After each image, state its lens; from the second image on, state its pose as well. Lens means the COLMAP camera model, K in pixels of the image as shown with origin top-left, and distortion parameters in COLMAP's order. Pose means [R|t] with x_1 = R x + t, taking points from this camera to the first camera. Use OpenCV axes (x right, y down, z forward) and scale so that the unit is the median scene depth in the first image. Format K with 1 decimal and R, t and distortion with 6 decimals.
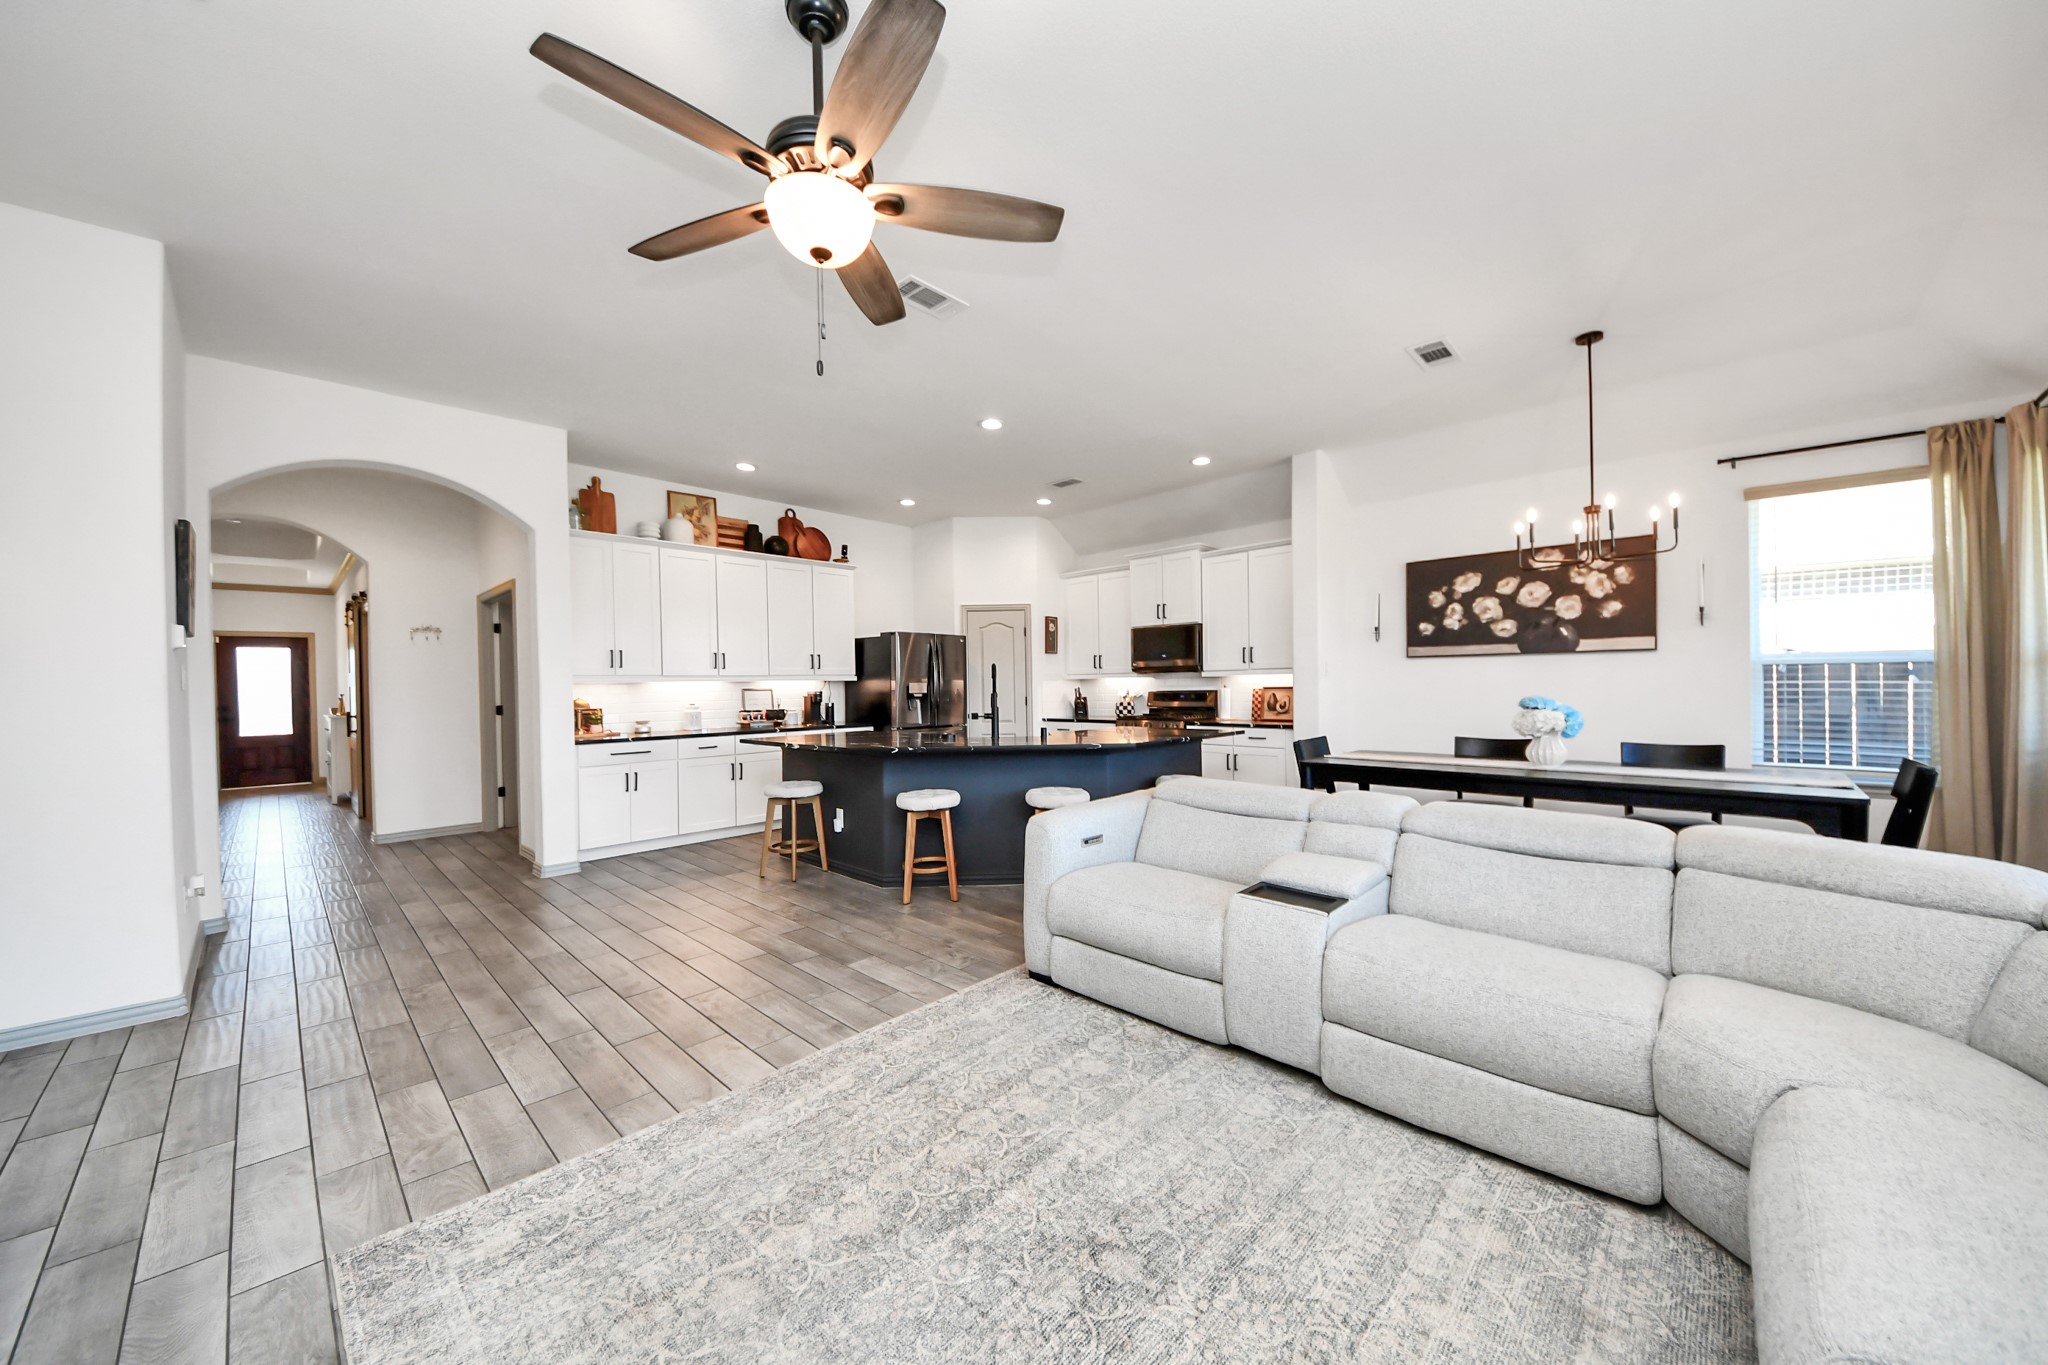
lens RADIAL K [[744.1, 0, 1023.2], [0, 744.1, 689.5], [0, 0, 1]] dist [0.007158, -0.002294]
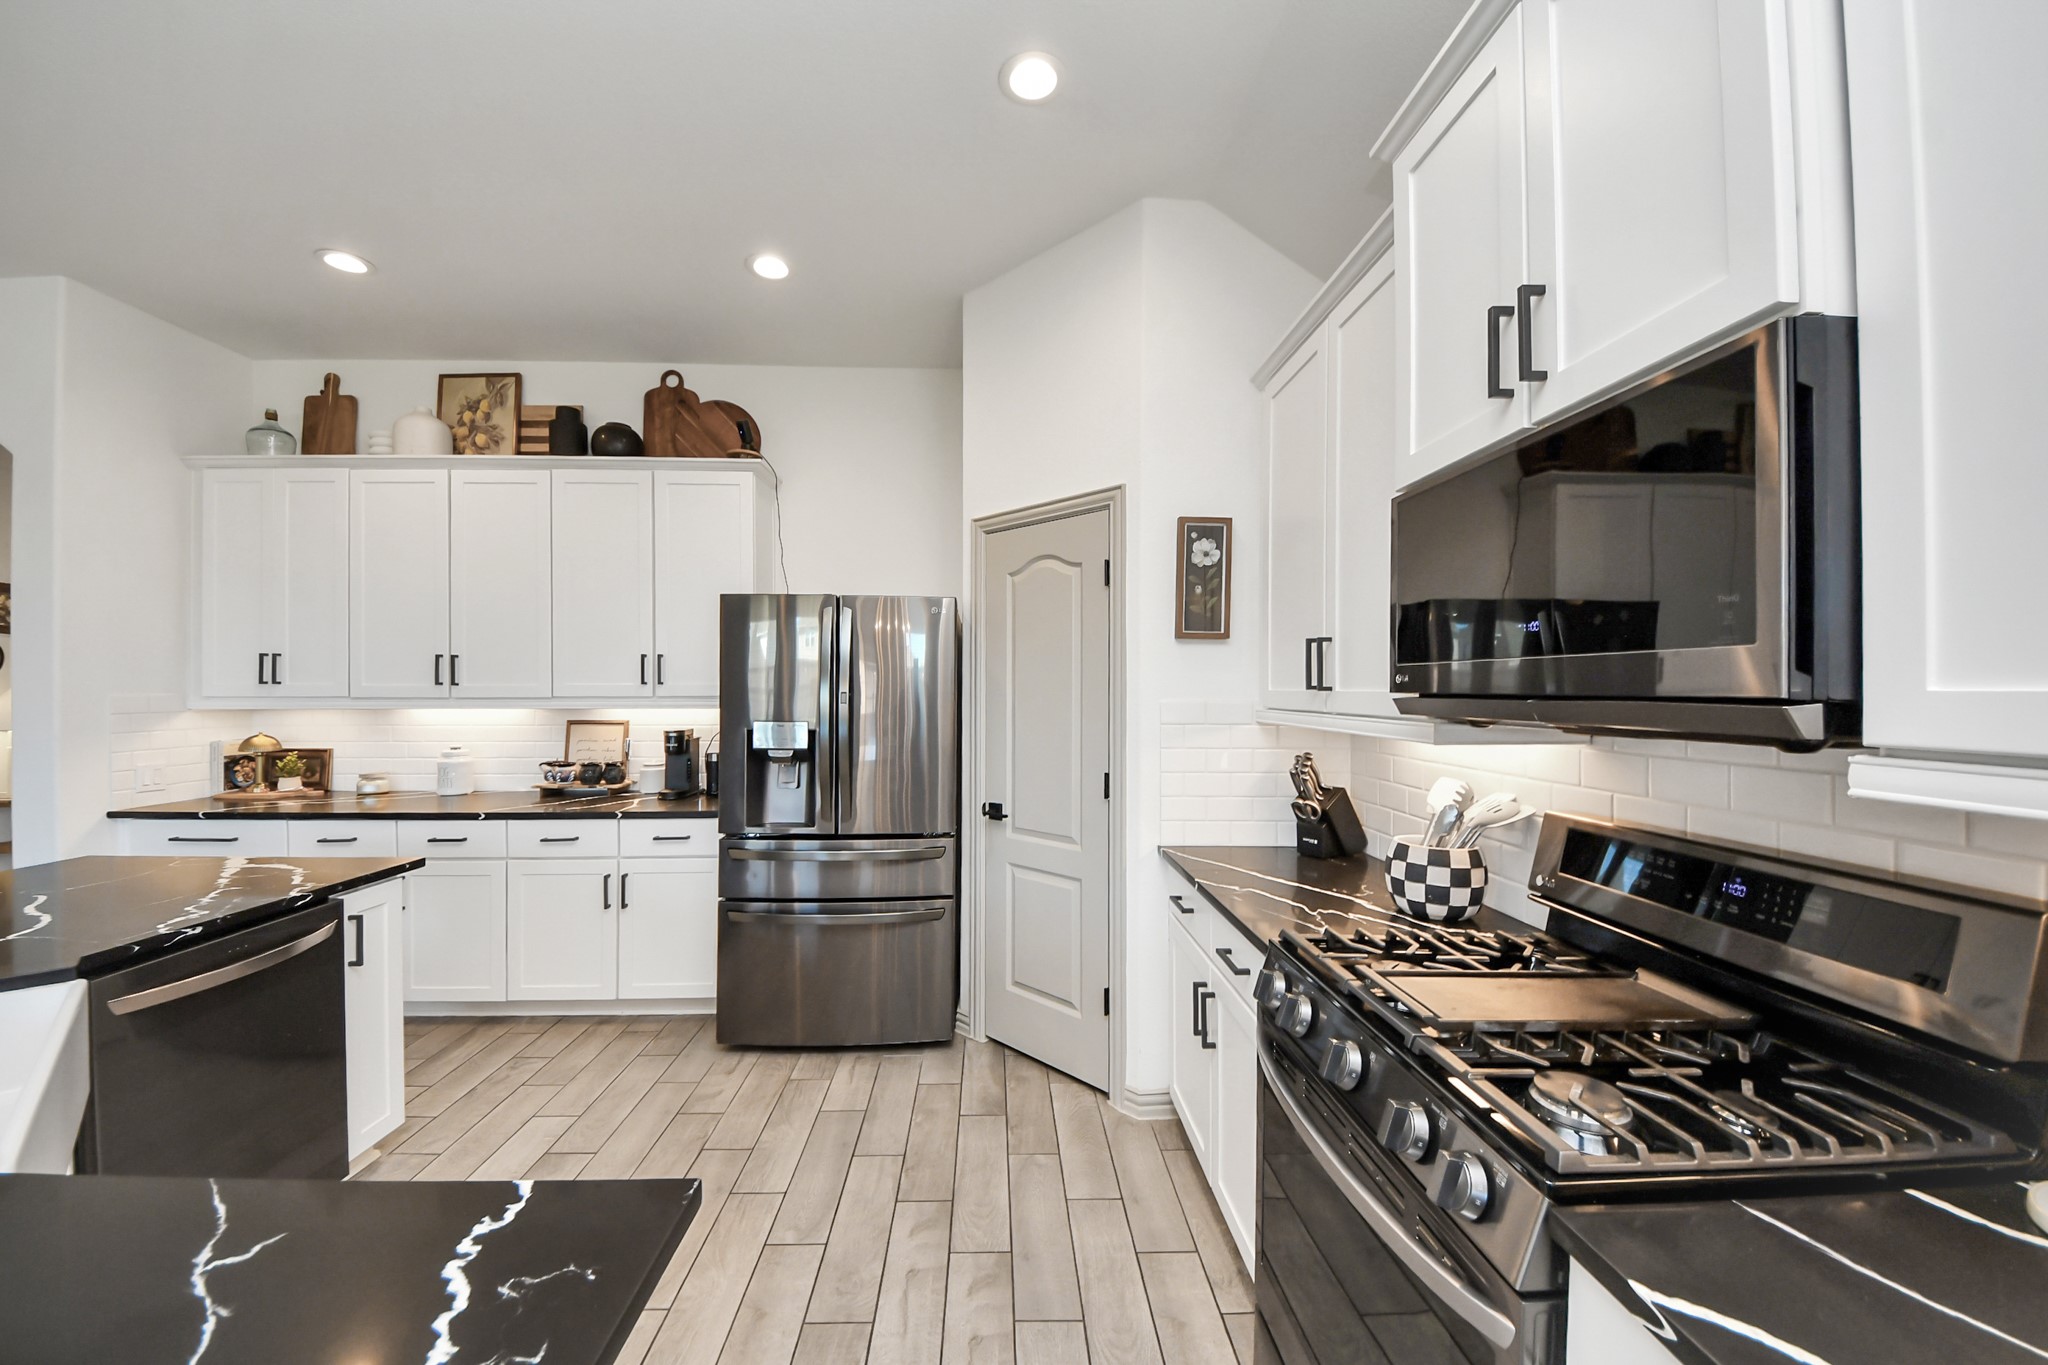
lens RADIAL K [[744.1, 0, 1021.7], [0, 744.1, 680.1], [0, 0, 1]] dist [0.007158, -0.002294]
pose [[0.715148, 0.009121, -0.698913, 0.223055], [-0.016625, 0.999854, -0.003962, -0.032076], [0.698775, 0.014453, 0.715195, 0.815063]]
